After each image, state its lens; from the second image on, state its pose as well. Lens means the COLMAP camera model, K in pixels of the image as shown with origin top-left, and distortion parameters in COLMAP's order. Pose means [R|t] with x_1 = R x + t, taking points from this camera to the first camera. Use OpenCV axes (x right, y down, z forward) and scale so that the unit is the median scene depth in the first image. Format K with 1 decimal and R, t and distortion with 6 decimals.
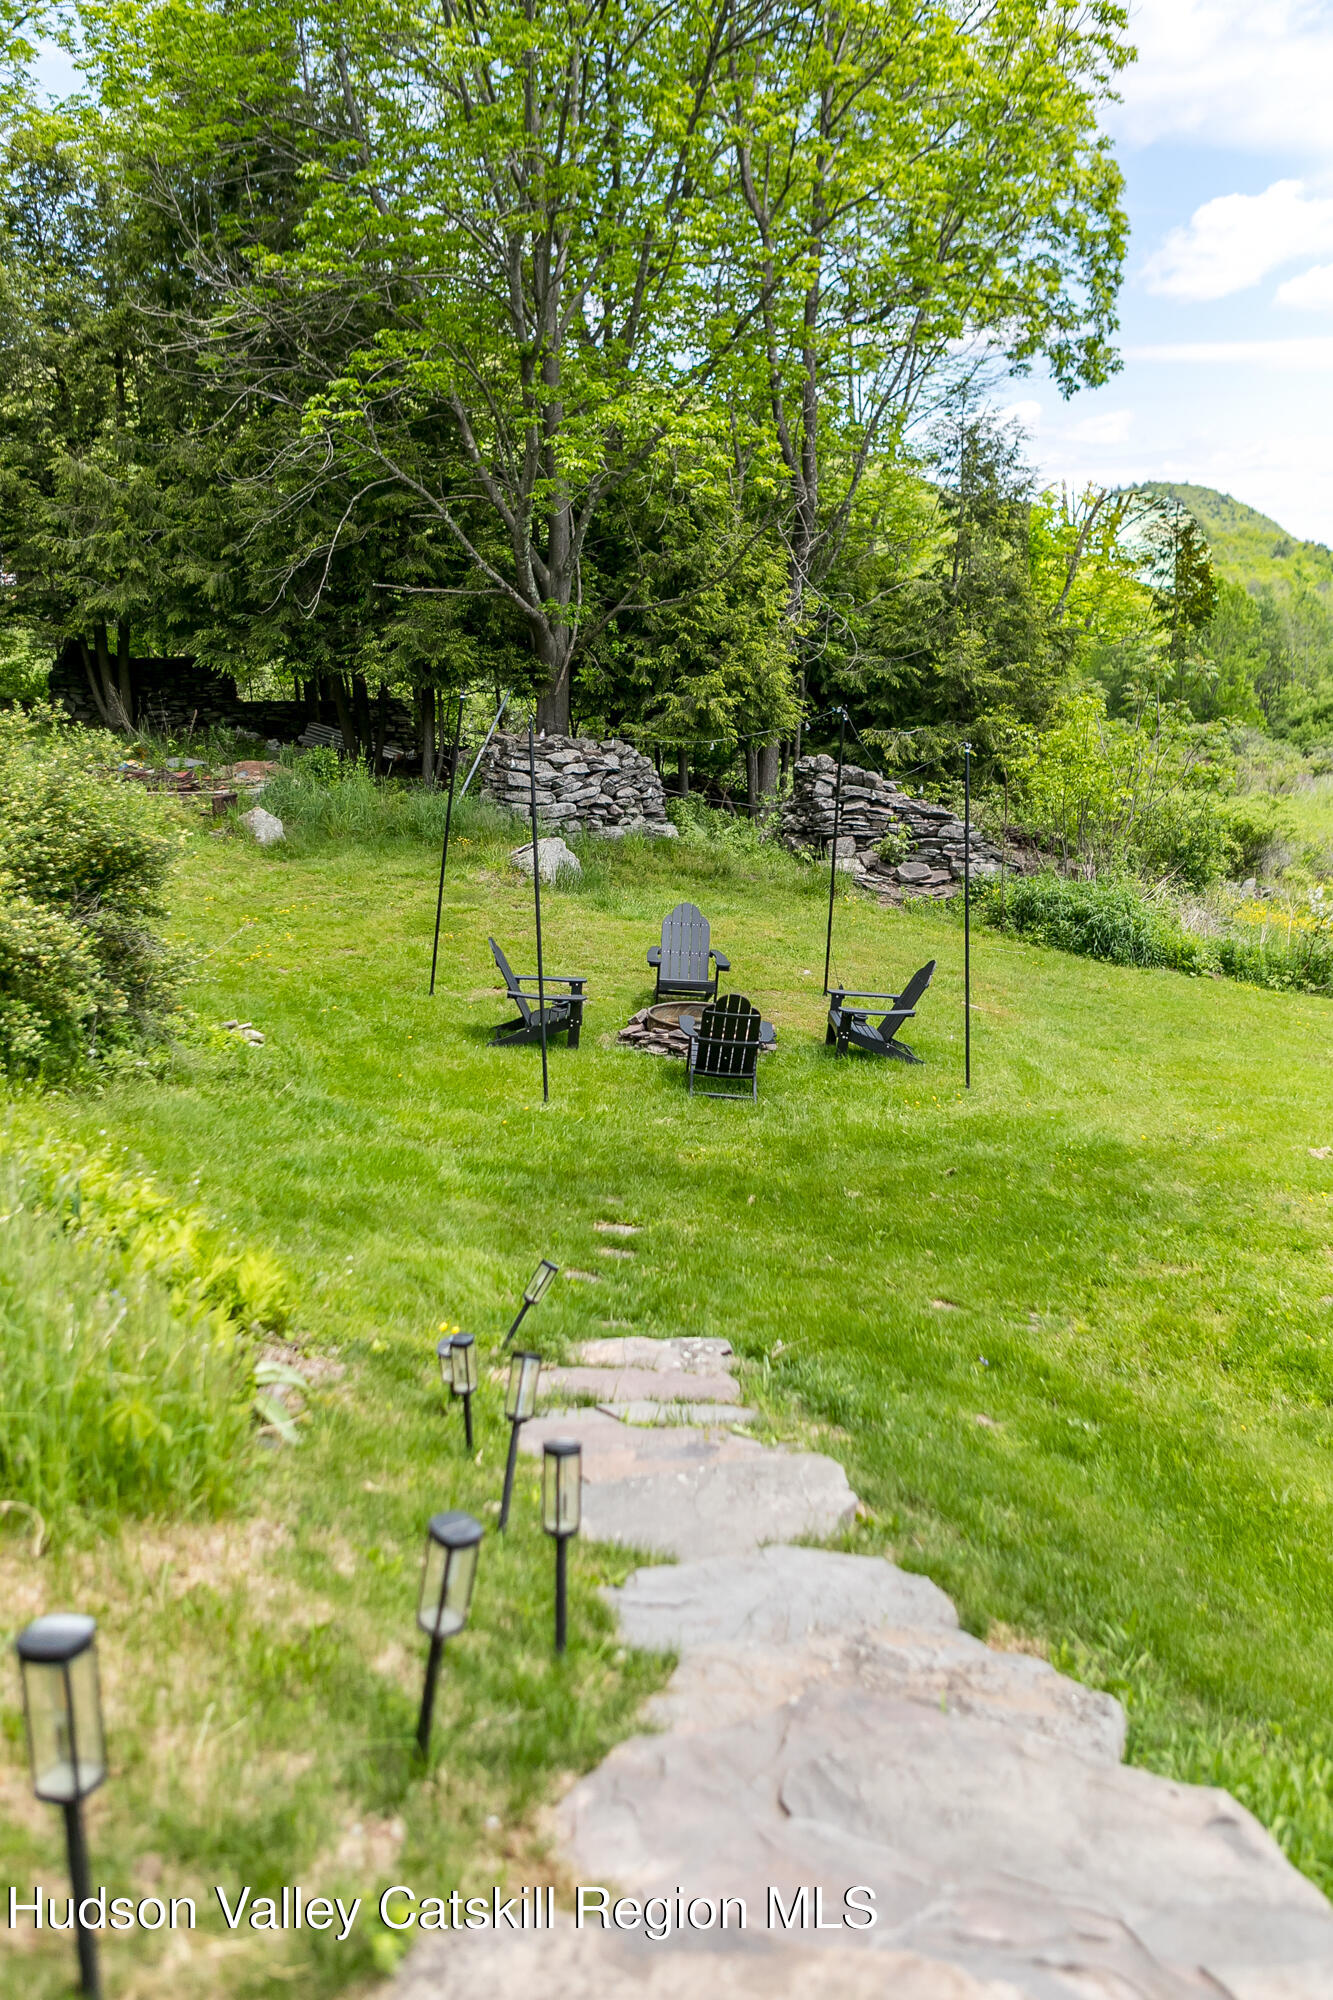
lens RADIAL K [[1805.8, 0, 662.7], [0, 1805.8, 991.1], [0, 0, 1]] dist [0.003619, -0.011264]
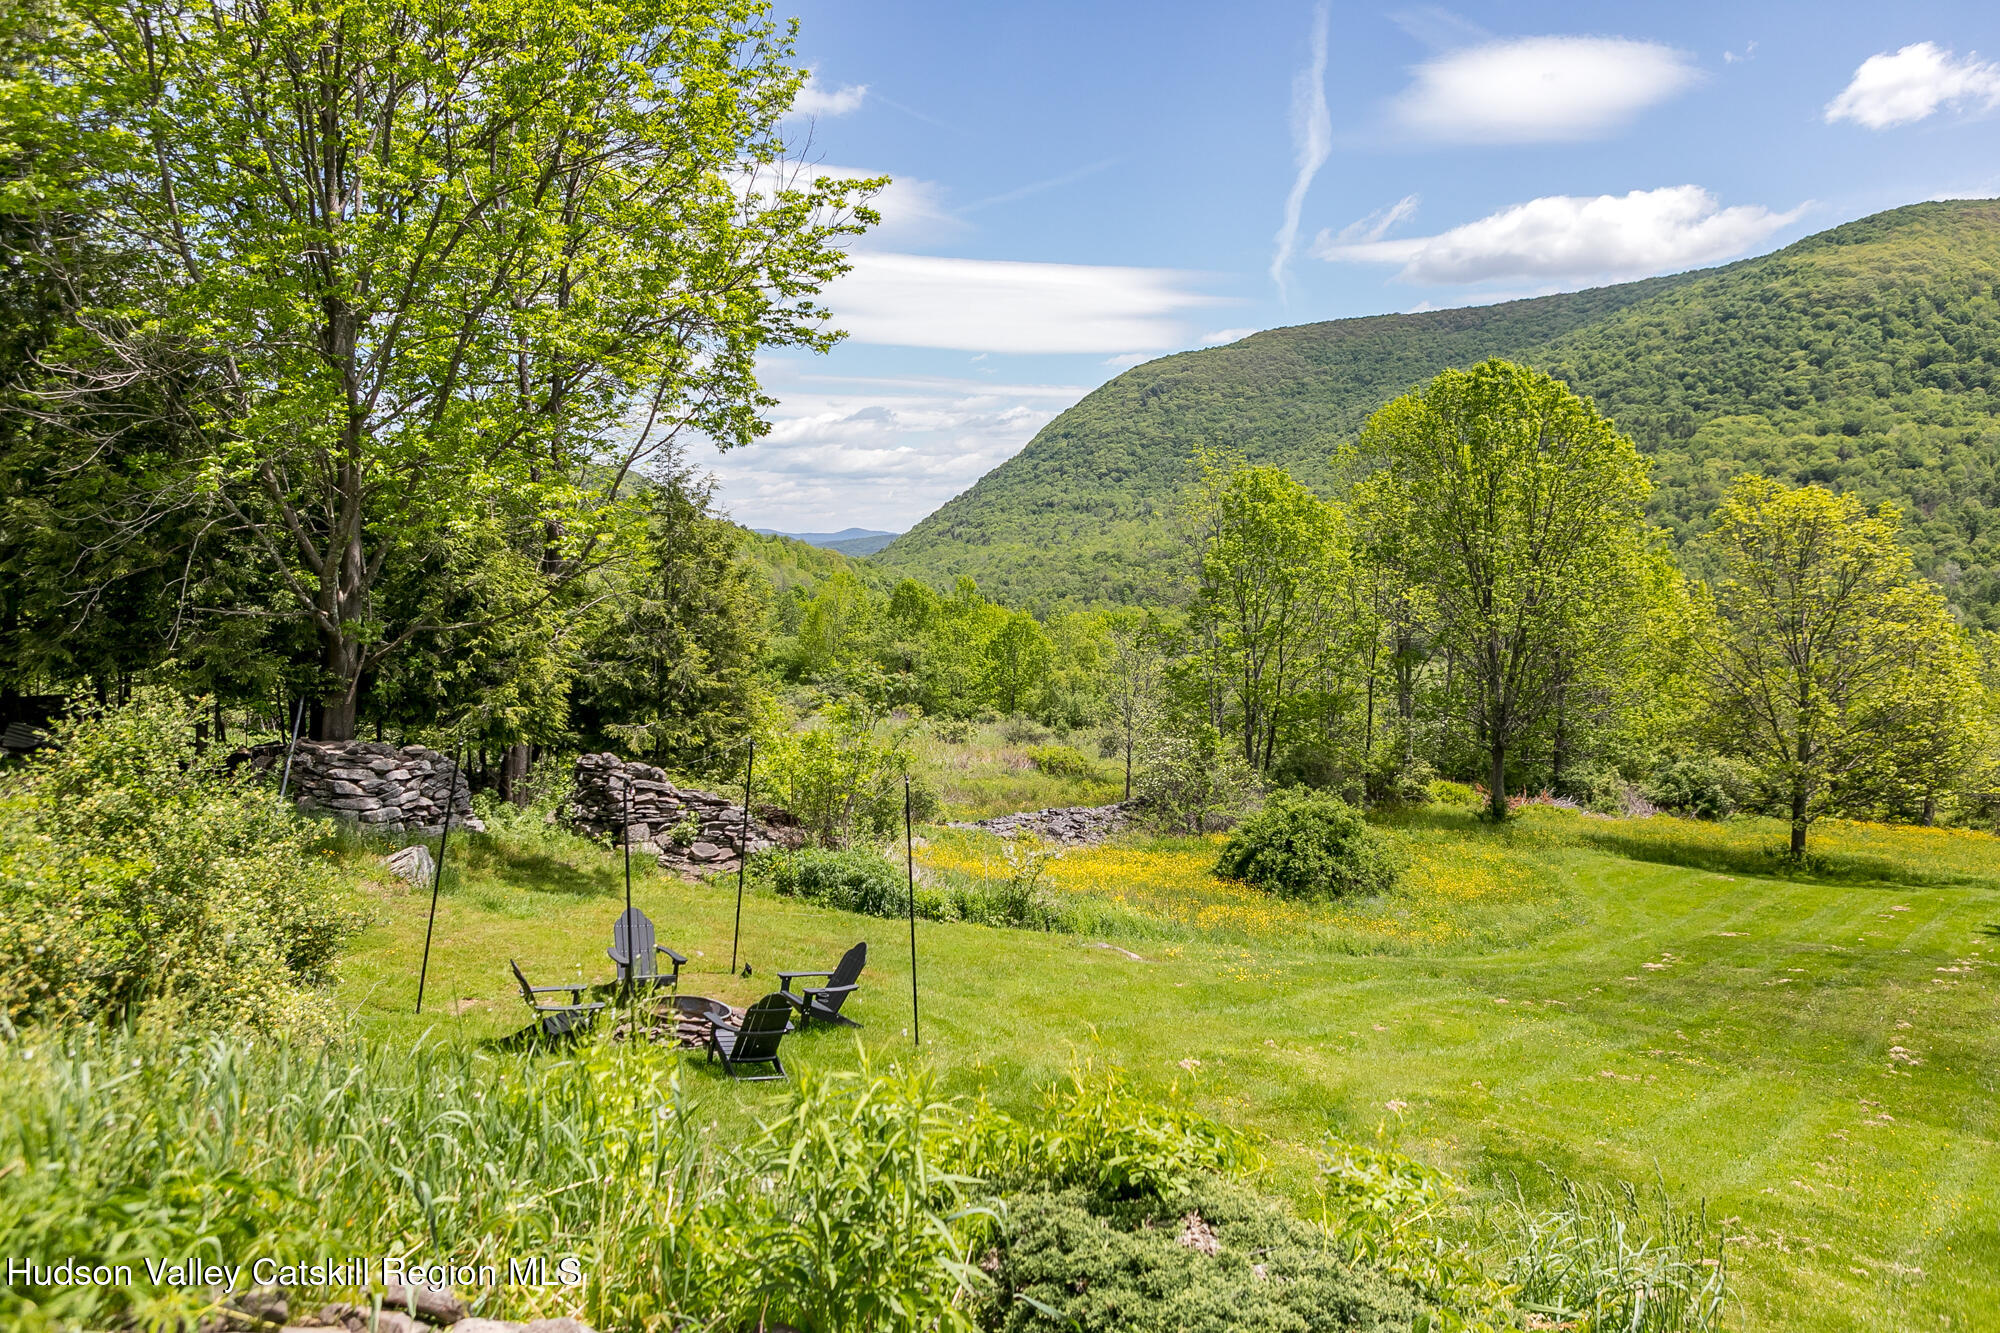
lens RADIAL K [[1556.8, 0, 1003.1], [0, 1556.8, 674.9], [0, 0, 1]] dist [0.002712, -0.002707]
pose [[0.864268, -0.005687, 0.502999, -0.205134], [0.075072, 0.990196, -0.117796, -0.044149], [-0.497398, 0.139568, 0.856222, -0.002621]]
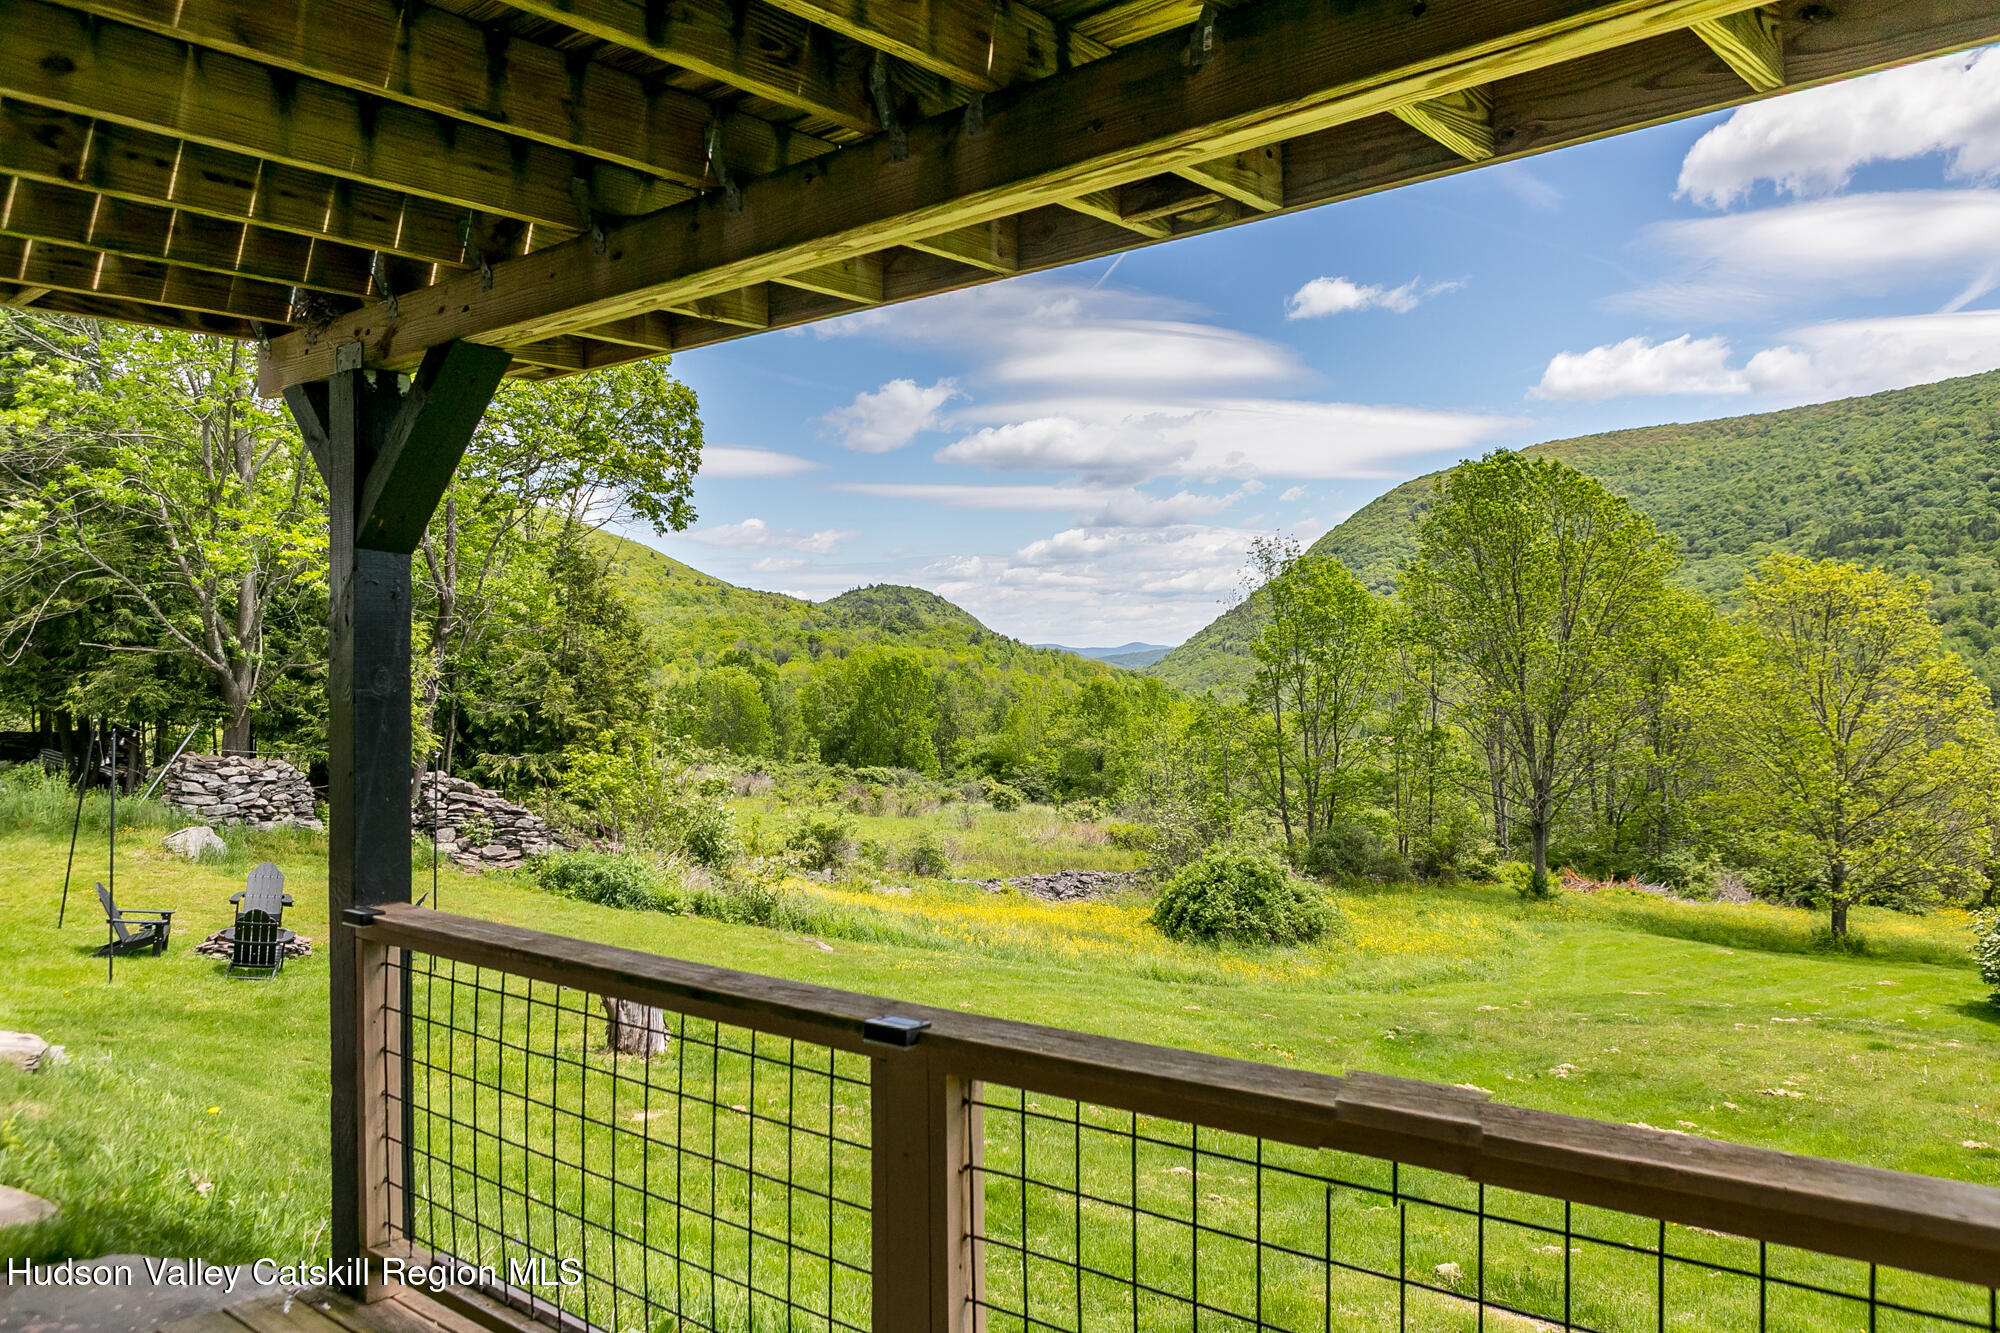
lens RADIAL K [[1487.6, 0, 1011.9], [0, 1487.6, 657.4], [0, 0, 1]] dist [0.002823, -0.010249]
pose [[0.941688, 0.030465, 0.335106, 0.122582], [0.043864, 0.976281, -0.212017, 0.051223], [-0.333616, 0.214353, 0.918016, -0.251552]]
